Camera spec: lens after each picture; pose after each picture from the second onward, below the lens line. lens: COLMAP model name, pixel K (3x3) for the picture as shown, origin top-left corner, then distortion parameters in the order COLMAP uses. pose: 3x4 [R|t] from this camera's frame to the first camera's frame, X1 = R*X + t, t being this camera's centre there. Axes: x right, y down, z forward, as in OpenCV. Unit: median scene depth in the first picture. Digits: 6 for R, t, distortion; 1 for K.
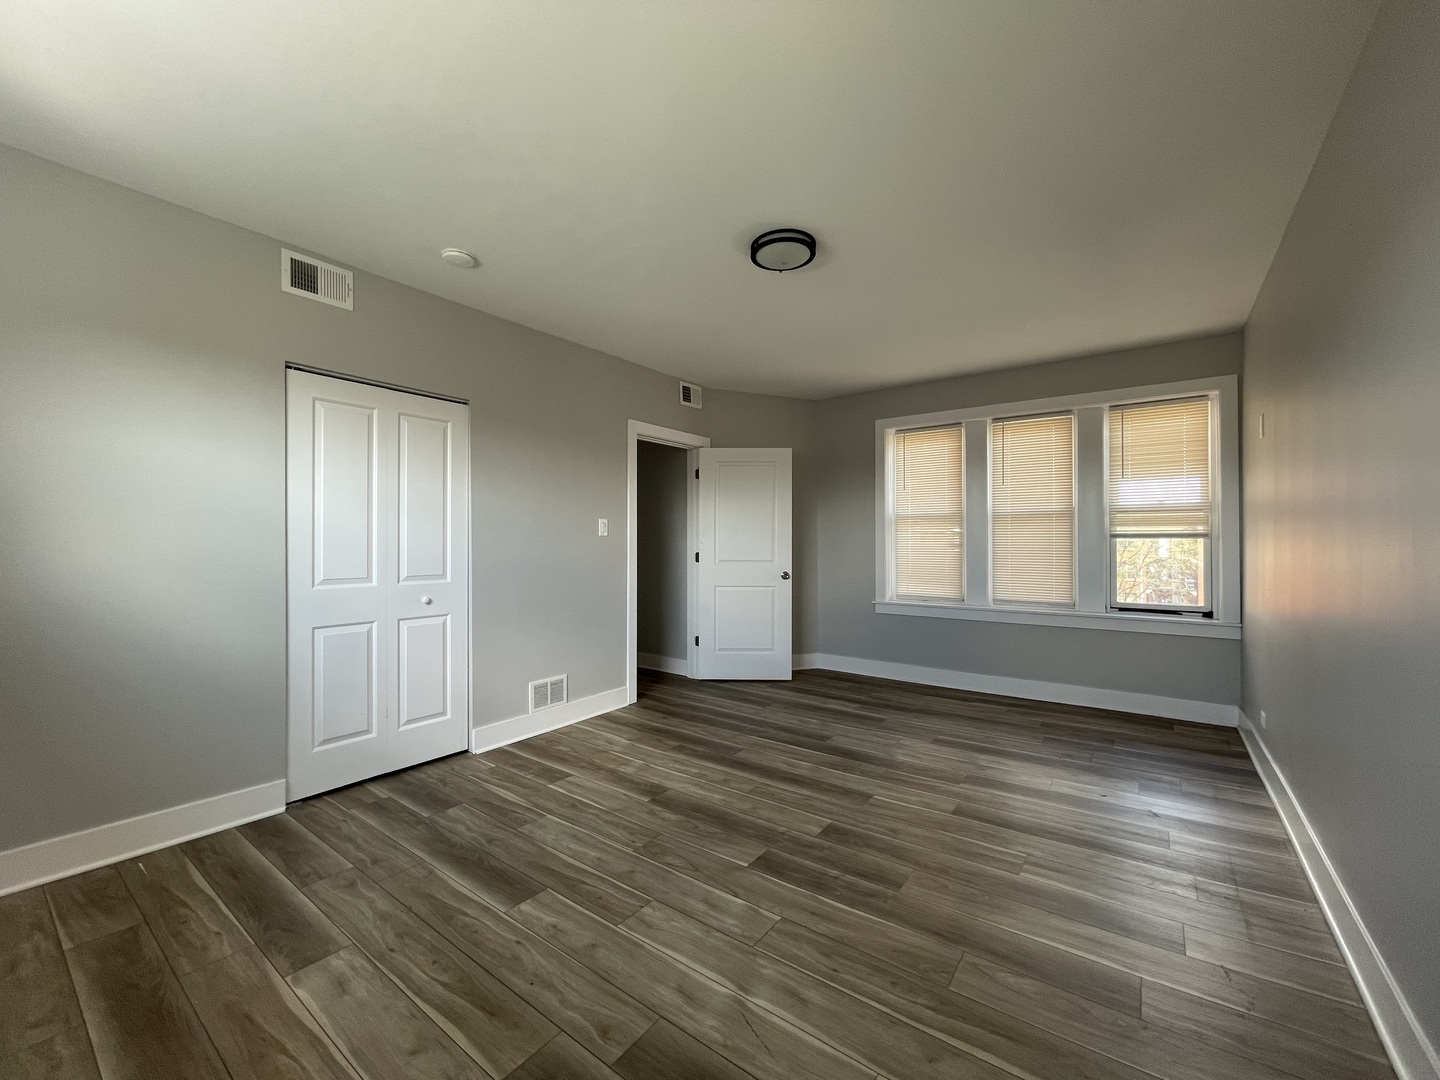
lens RADIAL K [[583.0, 0, 718.8], [0, 583.0, 540.8], [0, 0, 1]] dist [-0.007432, 0.001979]
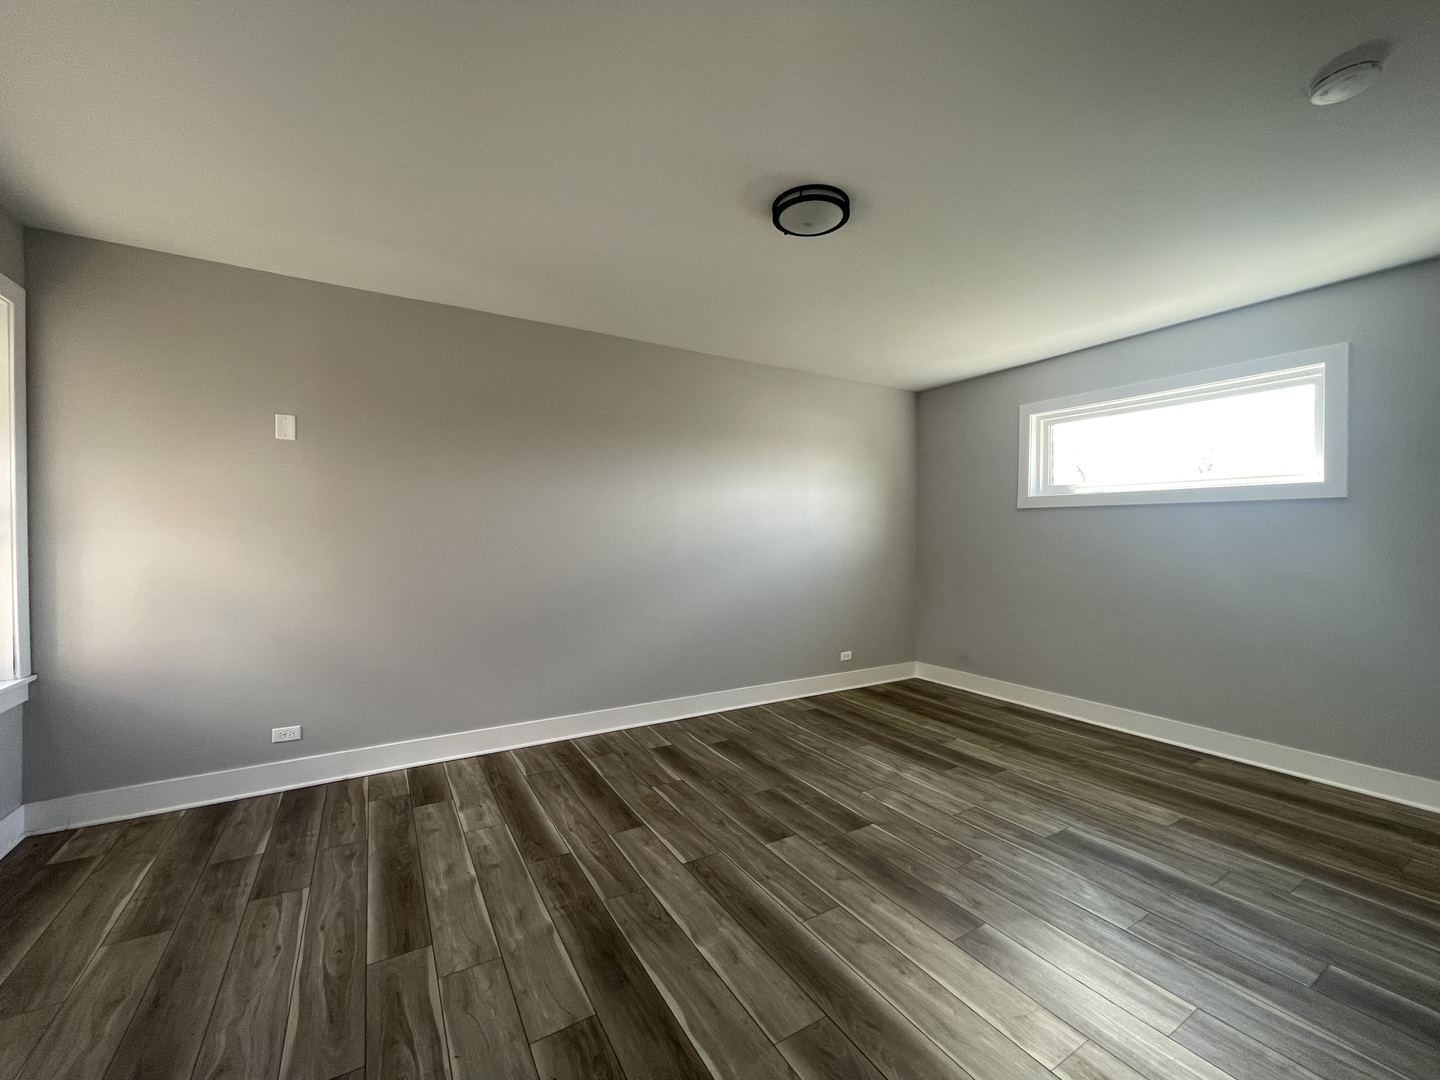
lens RADIAL K [[583.0, 0, 722.4], [0, 583.0, 536.0], [0, 0, 1]] dist [-0.007432, 0.001979]
pose [[-0.924710, -0.005012, 0.380639, -0.117406], [-0.004595, 0.999987, 0.002004, -0.031022], [-0.380645, 0.000104, -0.924721, 2.206902]]
